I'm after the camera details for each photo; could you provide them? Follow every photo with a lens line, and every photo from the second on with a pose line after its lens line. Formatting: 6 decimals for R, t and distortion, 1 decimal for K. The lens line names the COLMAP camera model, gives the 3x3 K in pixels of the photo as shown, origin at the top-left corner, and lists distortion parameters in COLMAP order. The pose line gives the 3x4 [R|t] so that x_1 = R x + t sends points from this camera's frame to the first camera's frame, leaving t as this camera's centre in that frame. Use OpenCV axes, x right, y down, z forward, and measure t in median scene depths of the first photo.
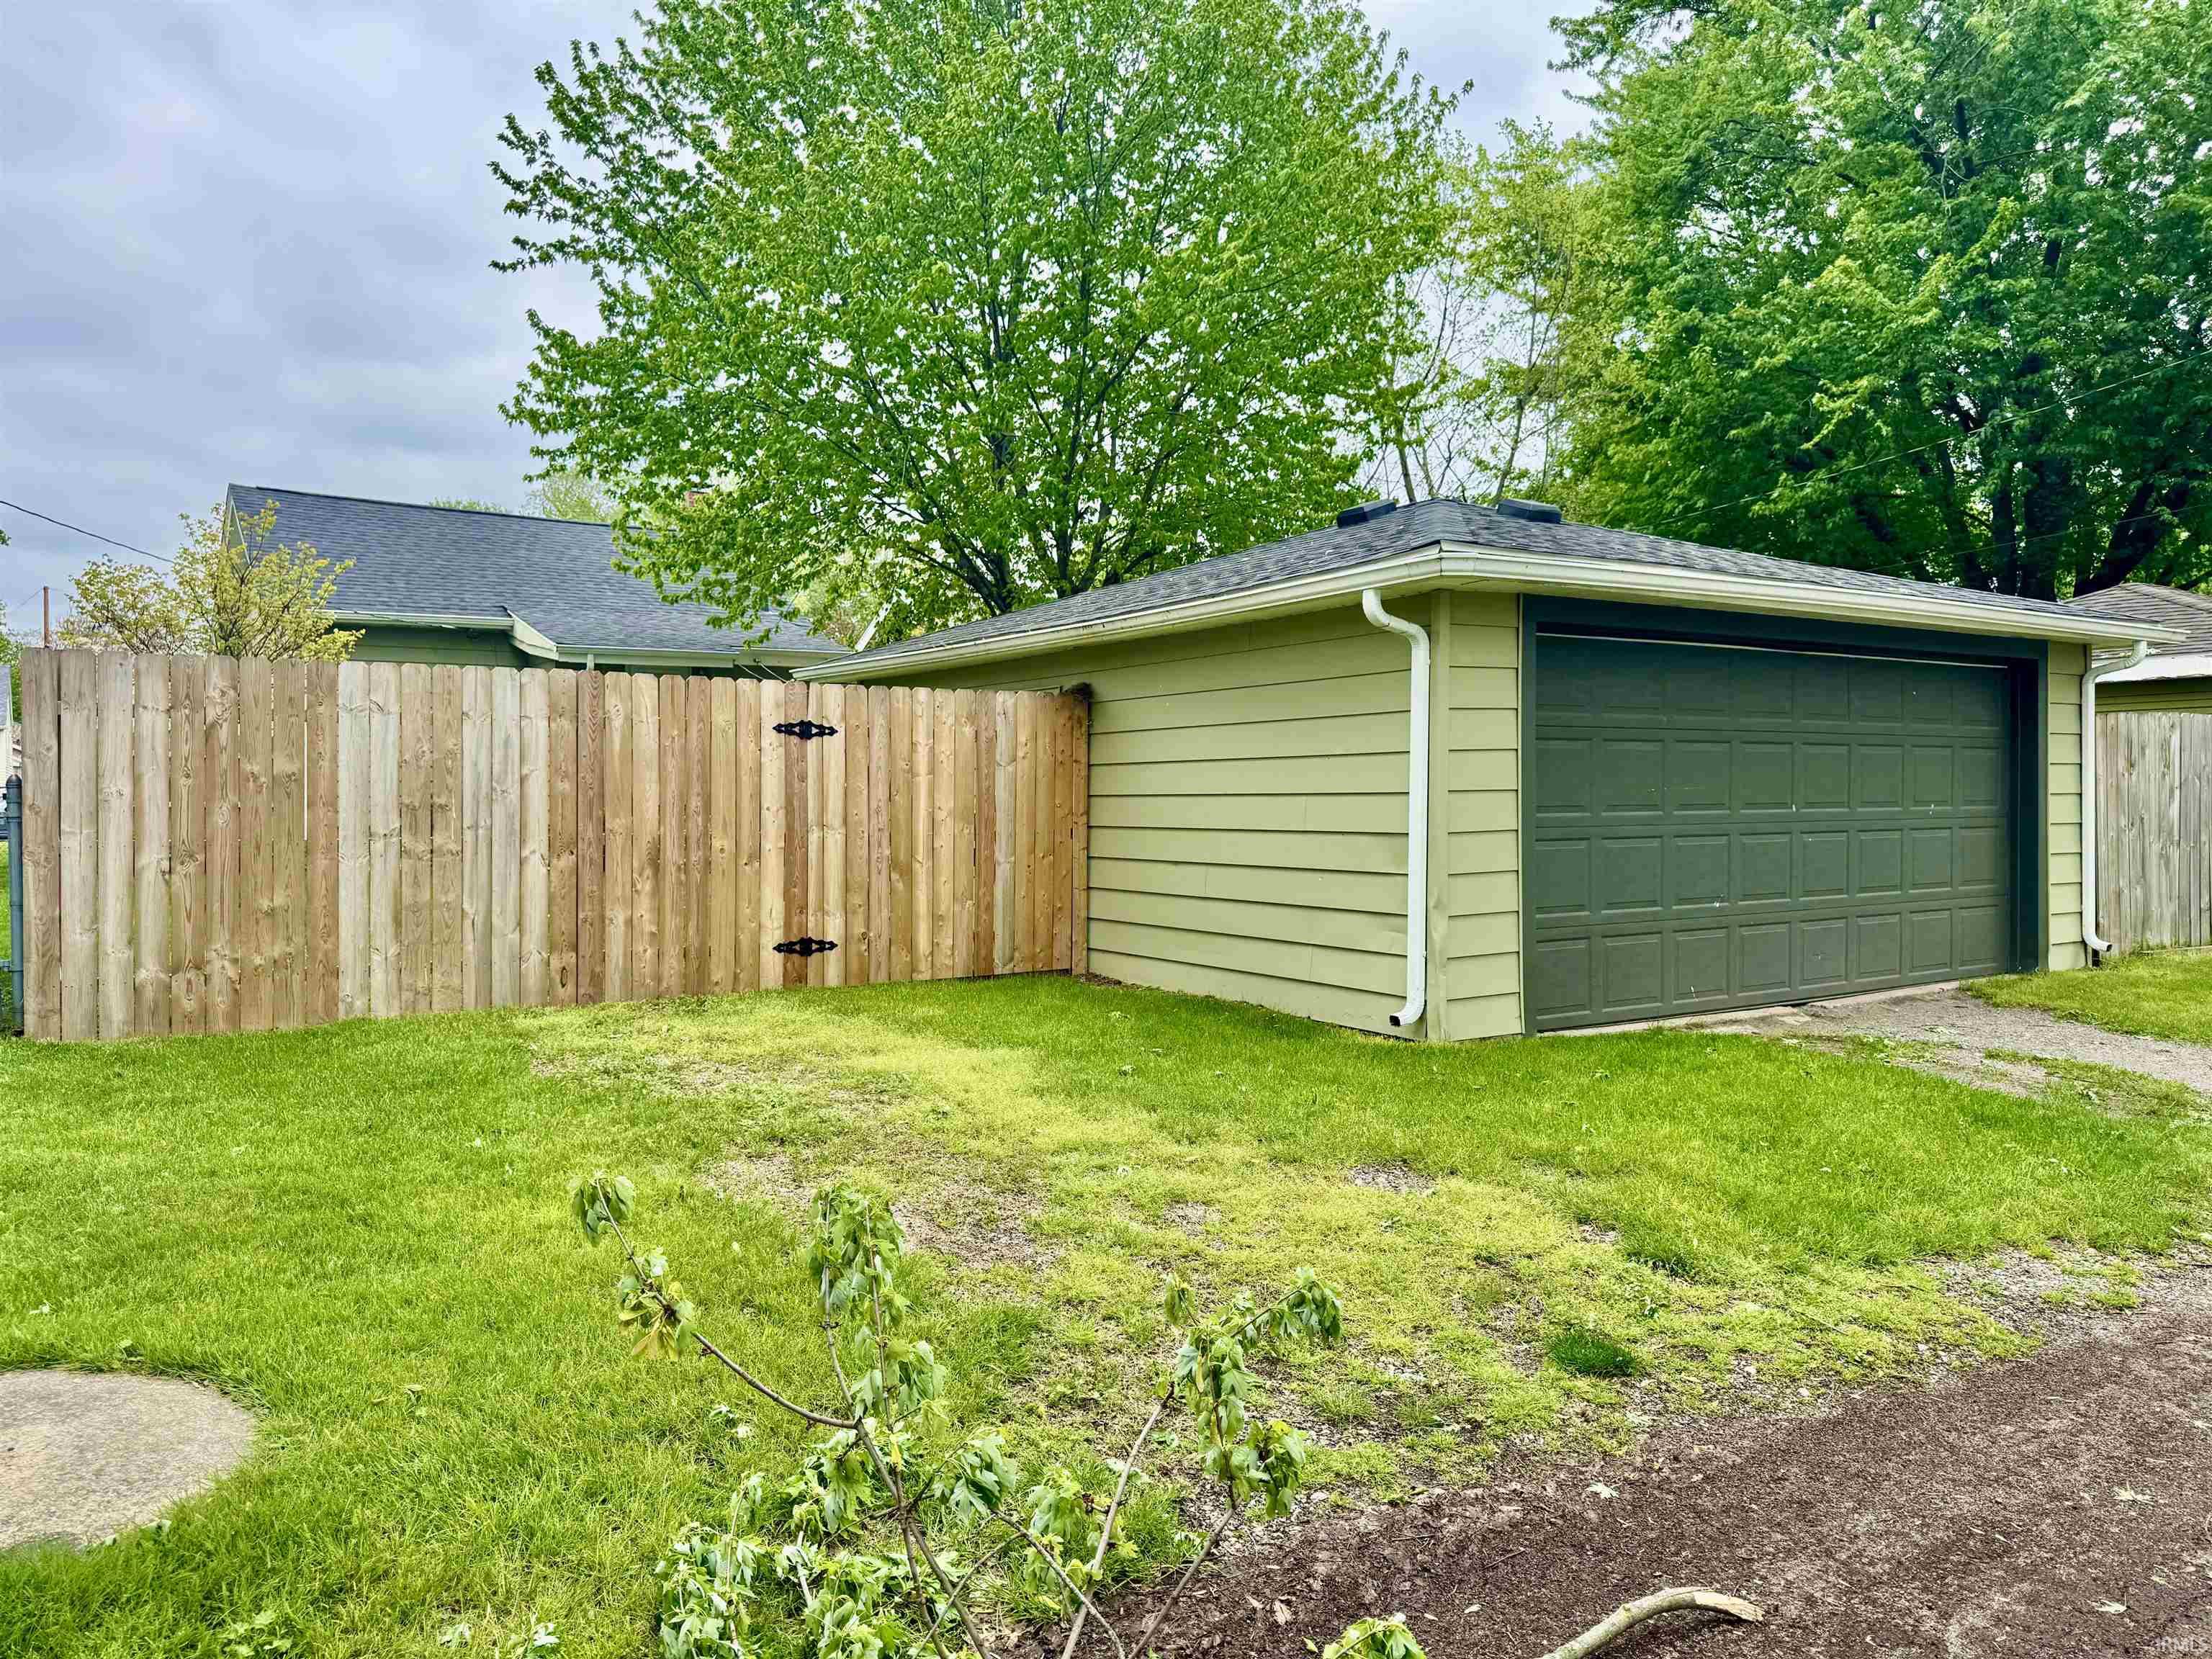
lens RADIAL K [[1581.4, 0, 1107.6], [0, 1581.4, 814.3], [0, 0, 1]] dist [0.087160, -0.082999]
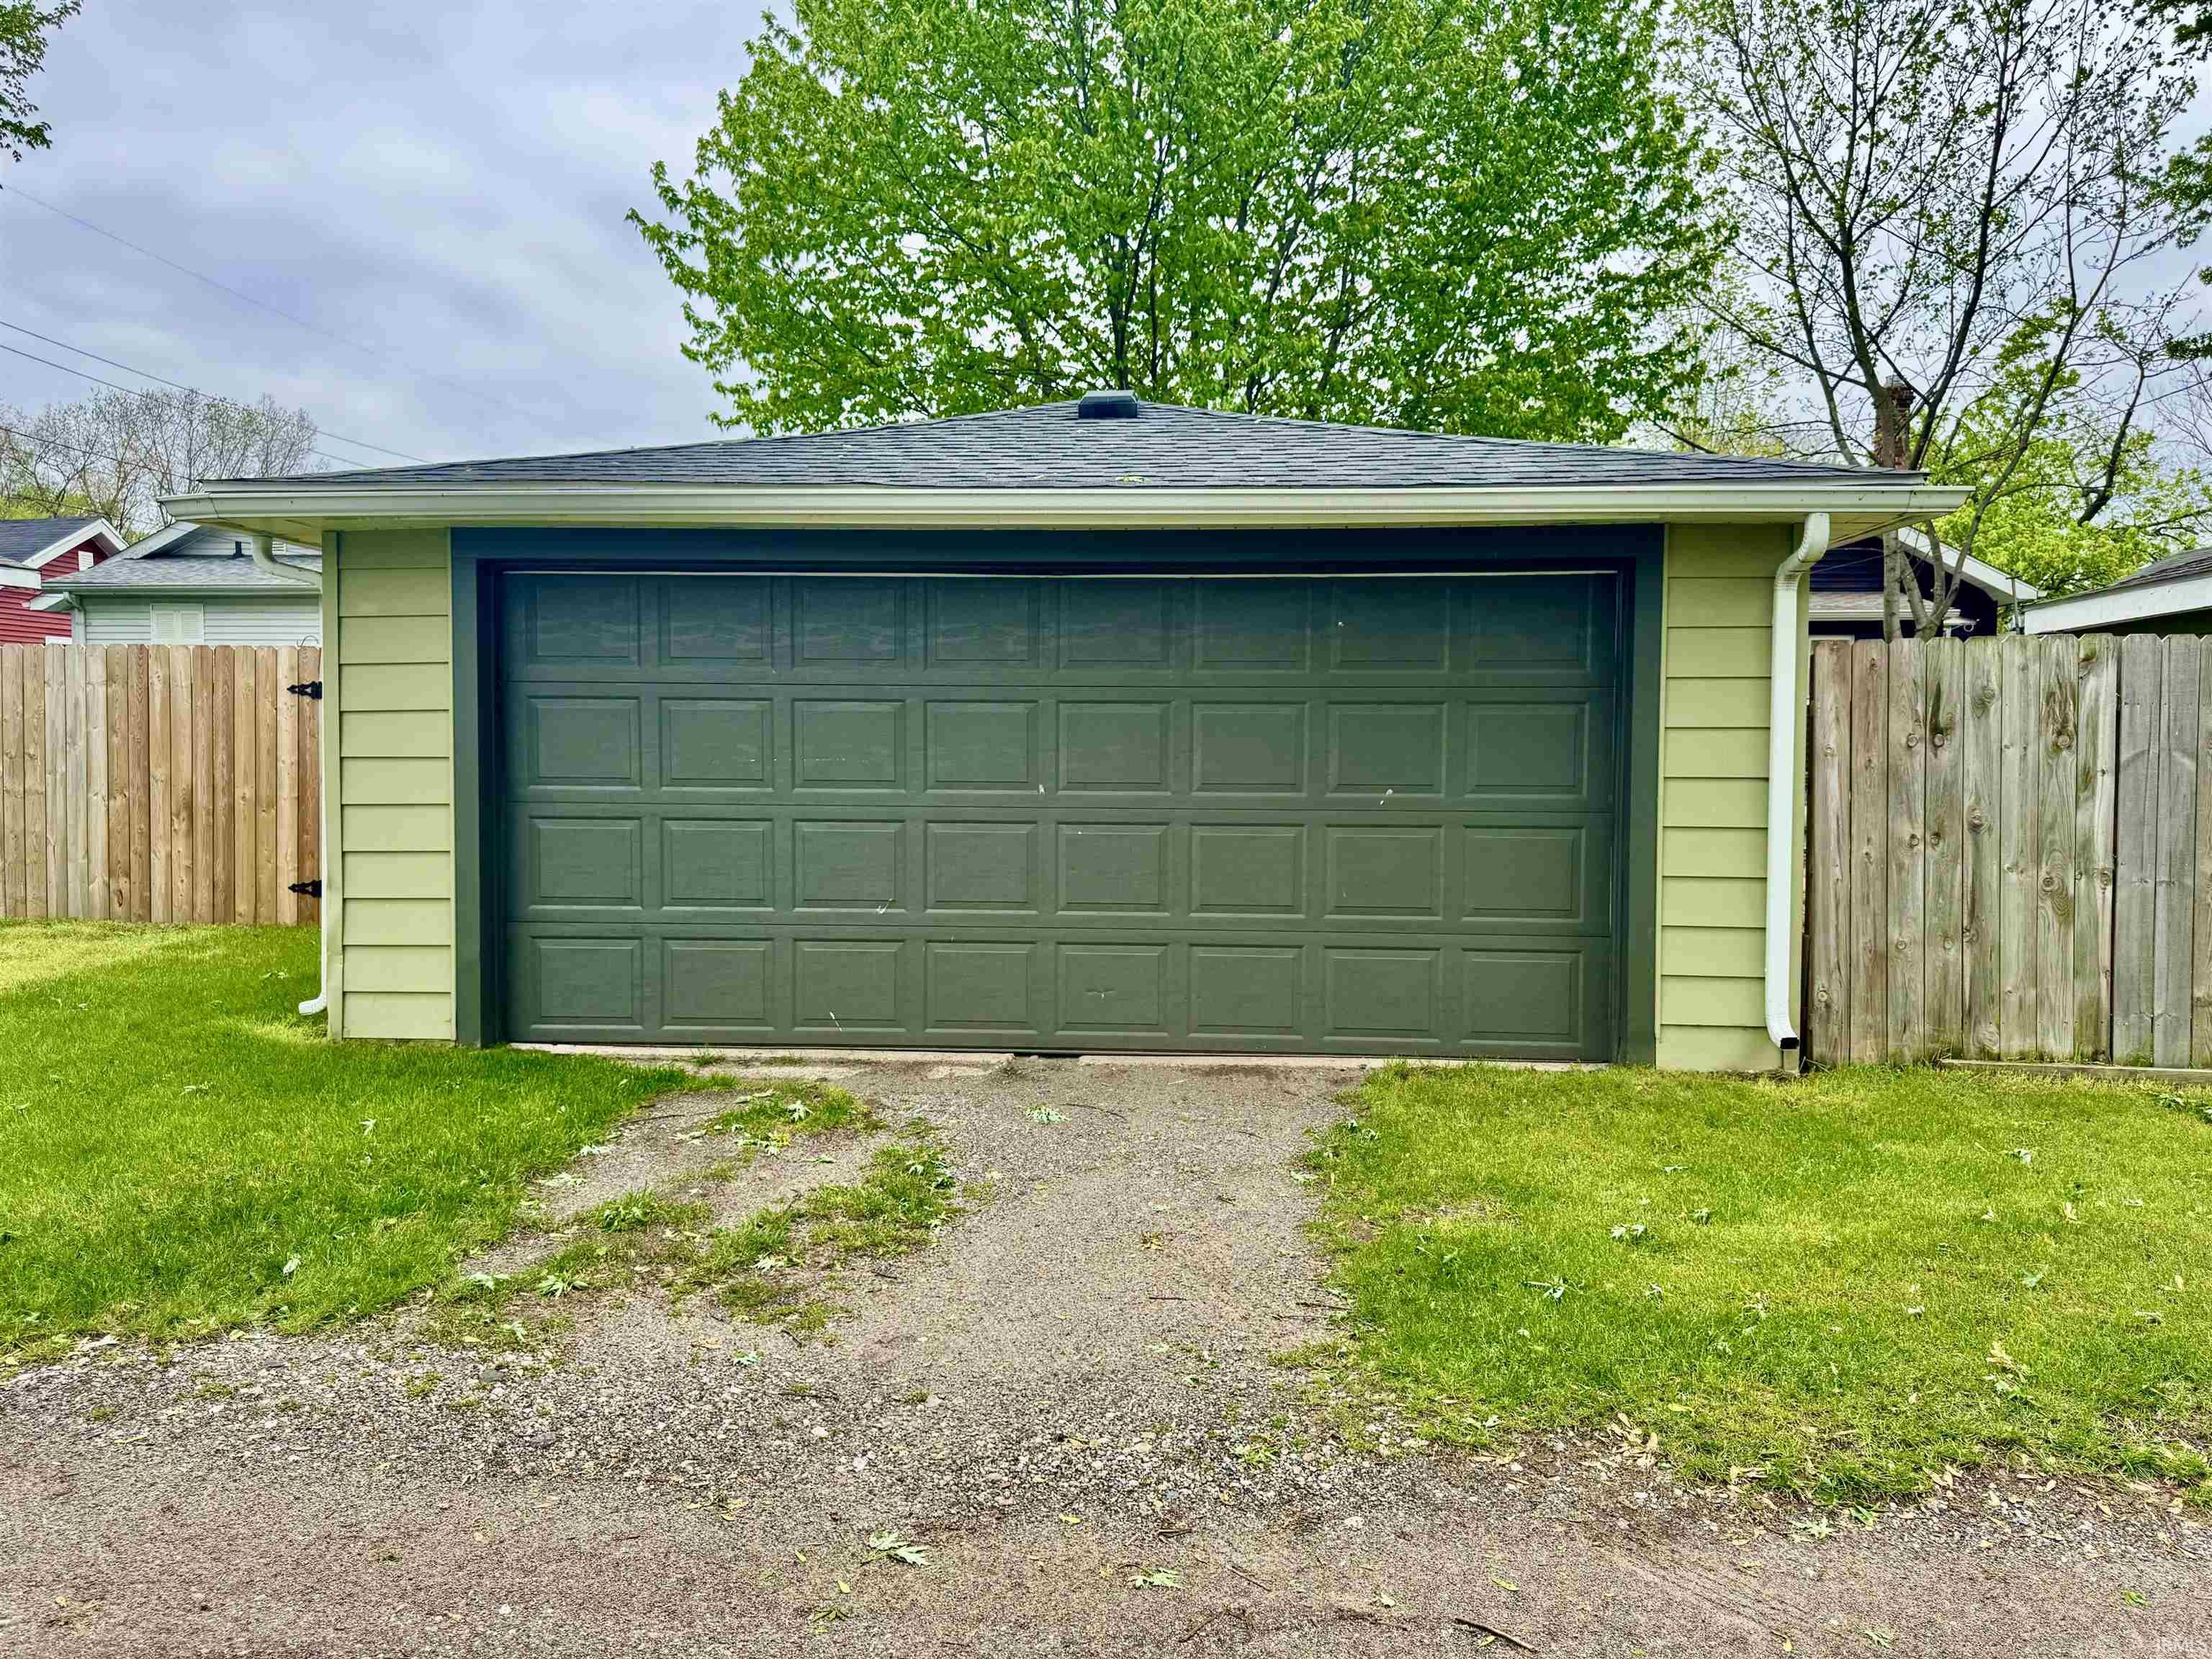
lens RADIAL K [[1581.4, 0, 1097.0], [0, 1581.4, 822.5], [0, 0, 1]] dist [0.087160, -0.082999]
pose [[0.787987, 0.041493, -0.614292, 0.925545], [-0.019324, 0.998902, 0.042683, -0.020368], [0.615388, -0.021763, 0.787924, 0.463068]]
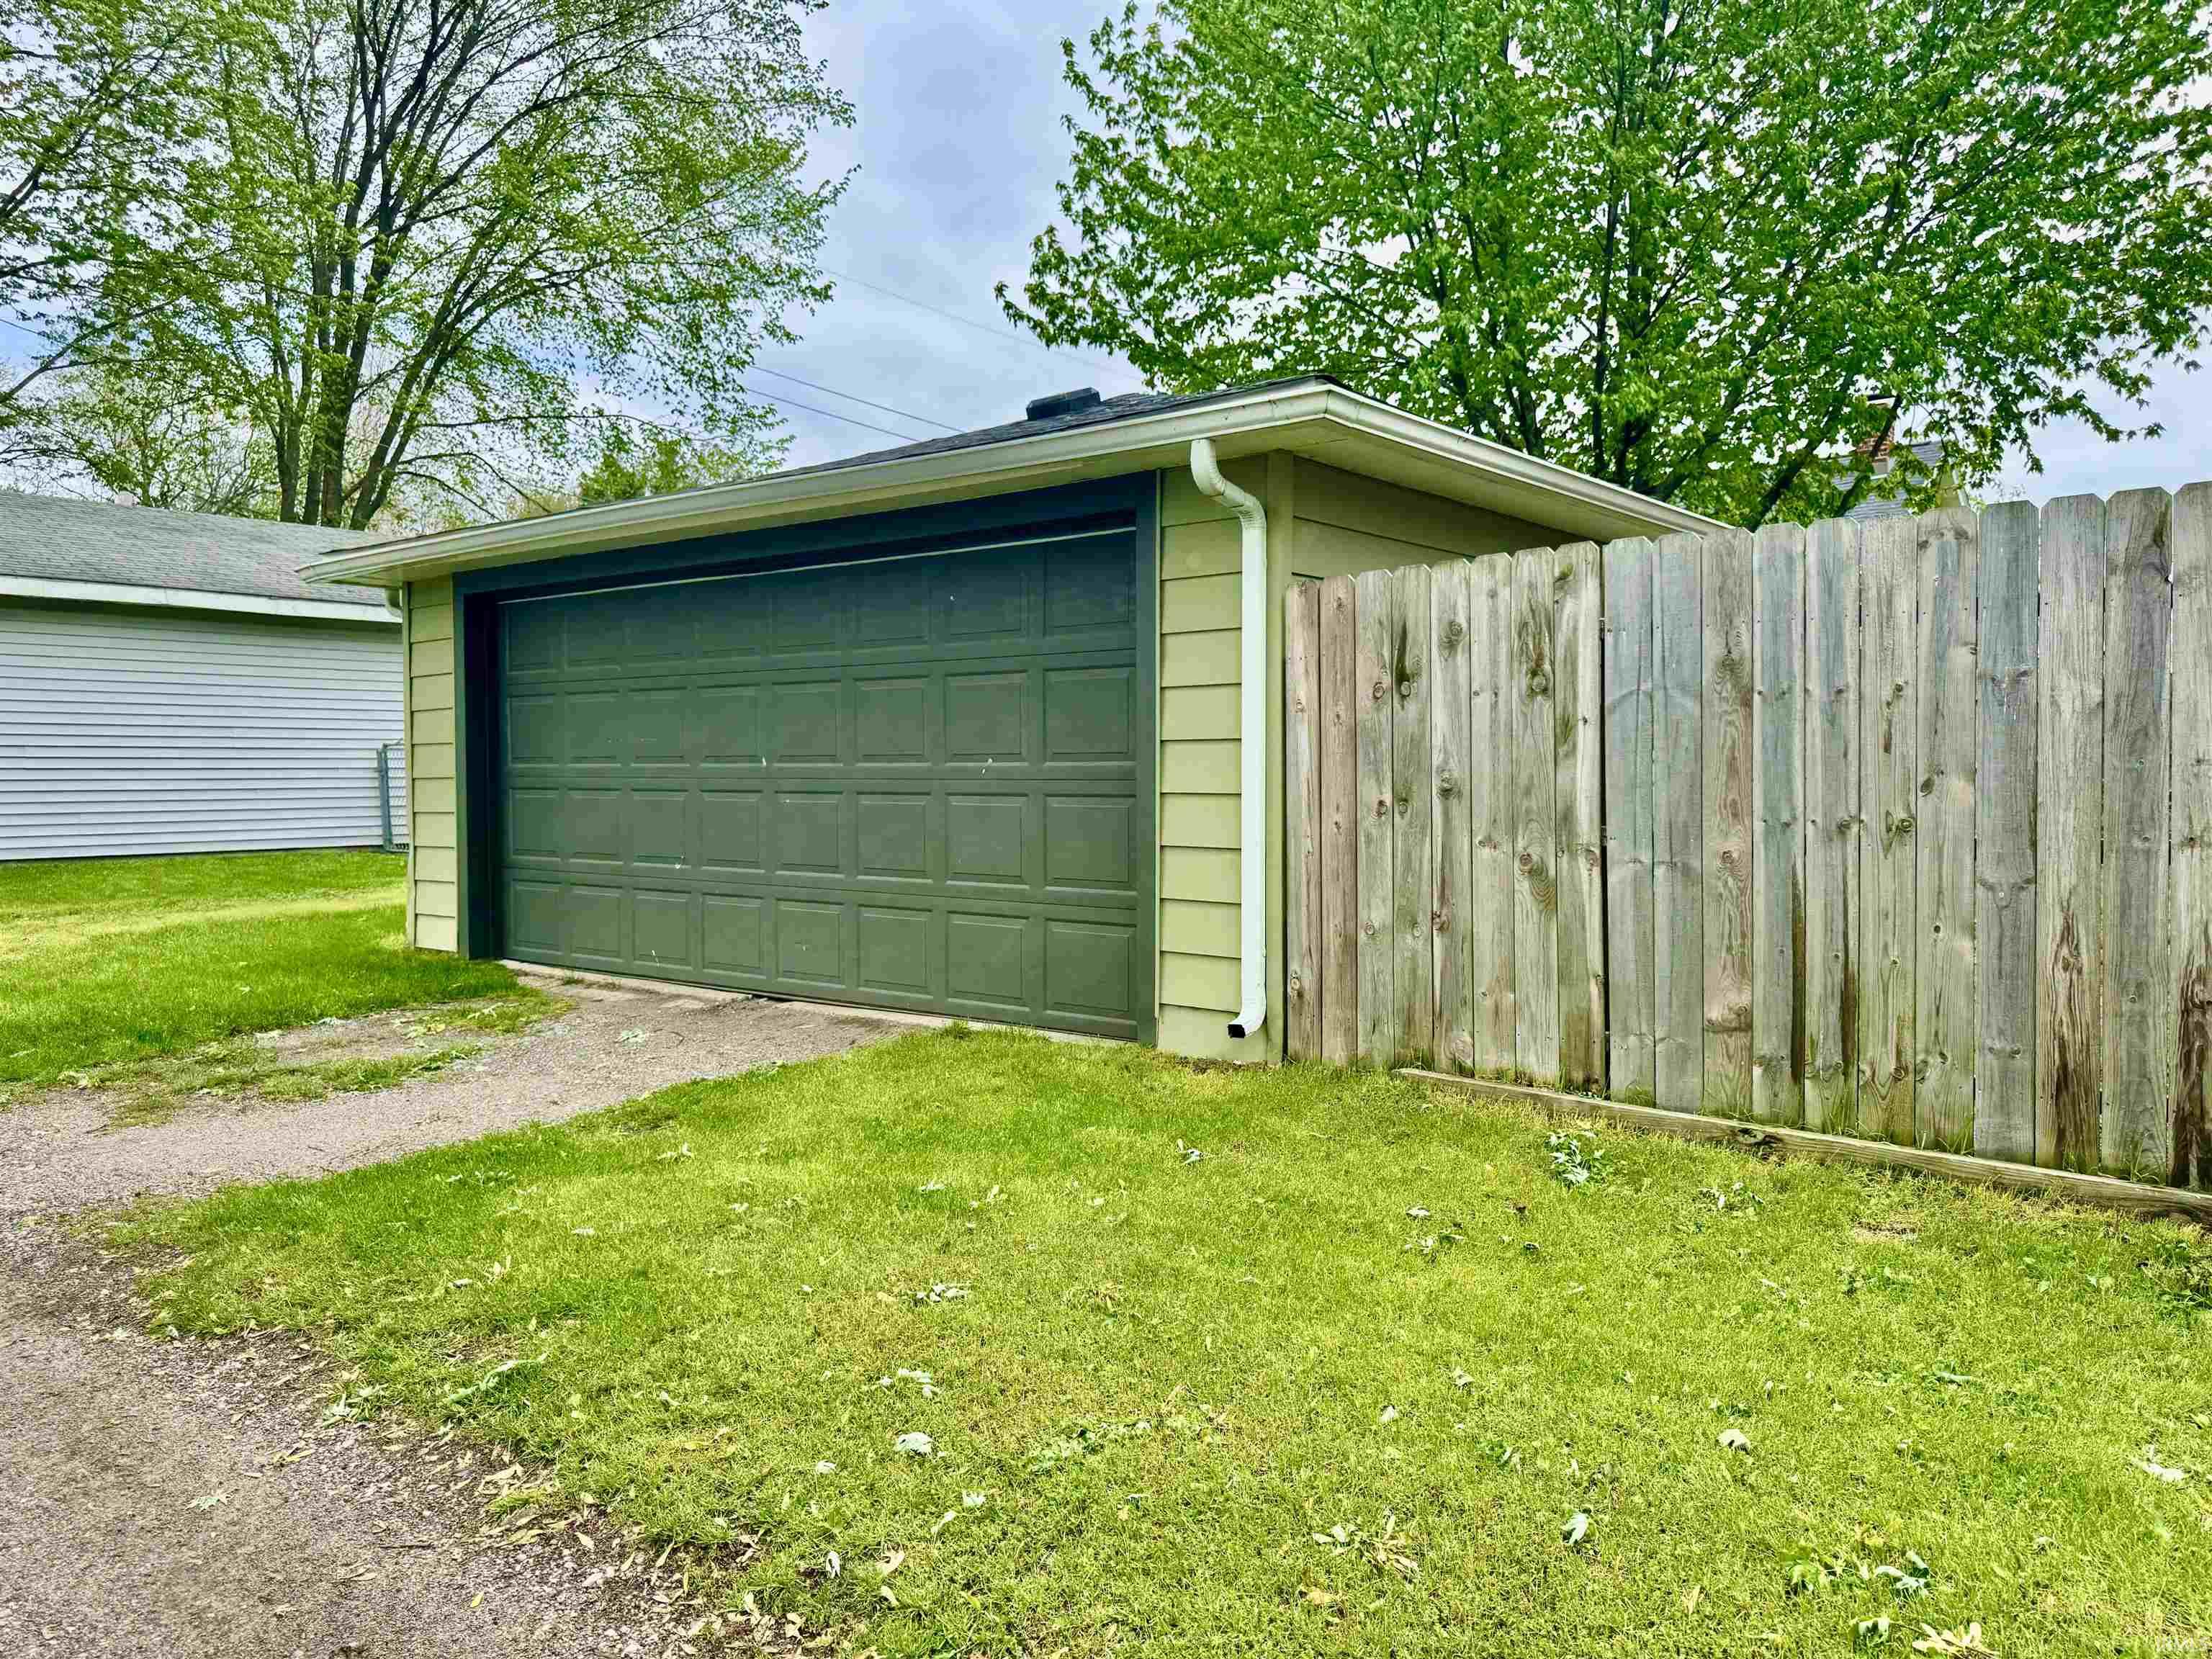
lens RADIAL K [[1581.4, 0, 1103.0], [0, 1581.4, 825.4], [0, 0, 1]] dist [0.087160, -0.082999]
pose [[0.277308, 0.044218, -0.959763, 1.303468], [-0.004592, 0.998990, 0.044698, -0.008939], [0.960770, -0.007988, 0.277231, 0.962057]]
